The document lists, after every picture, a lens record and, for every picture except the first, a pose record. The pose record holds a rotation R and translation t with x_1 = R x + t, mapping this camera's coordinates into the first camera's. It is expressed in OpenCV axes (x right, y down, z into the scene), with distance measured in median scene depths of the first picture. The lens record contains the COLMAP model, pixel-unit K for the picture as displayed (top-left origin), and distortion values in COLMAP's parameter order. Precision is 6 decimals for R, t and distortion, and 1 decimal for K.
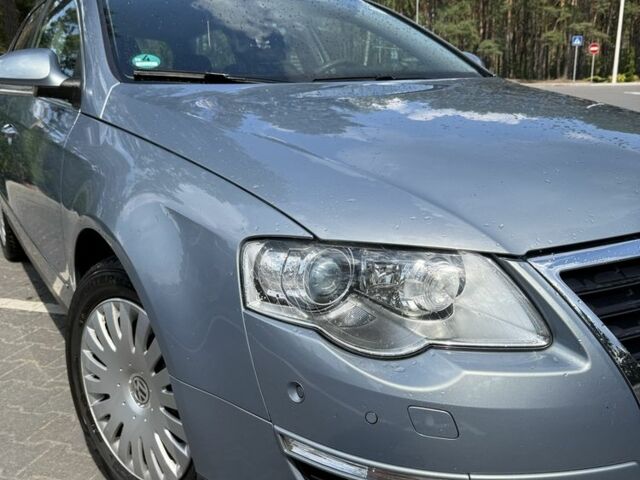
lens RADIAL K [[560.2, 0, 320.0], [0, 560.2, 240.0], [0, 0, 1]] dist [0.086034, -0.176937]
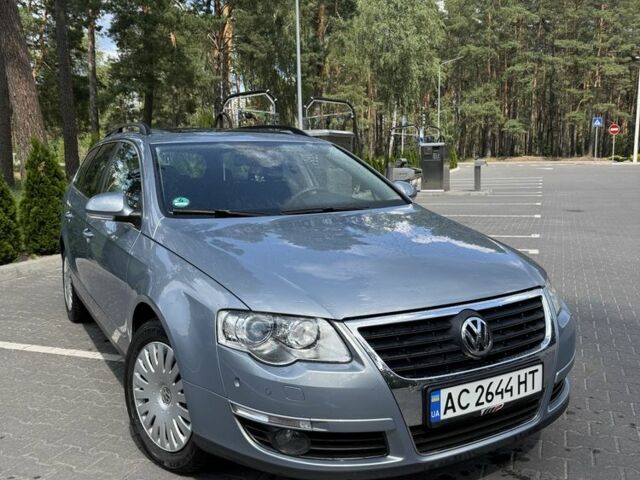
lens RADIAL K [[560.2, 0, 320.0], [0, 560.2, 240.0], [0, 0, 1]] dist [0.086034, -0.176937]
pose [[0.998325, 0.013361, -0.056296, 0.240636], [-0.020214, 0.992203, -0.122980, -0.006843], [0.054214, 0.123912, 0.990811, -0.742187]]
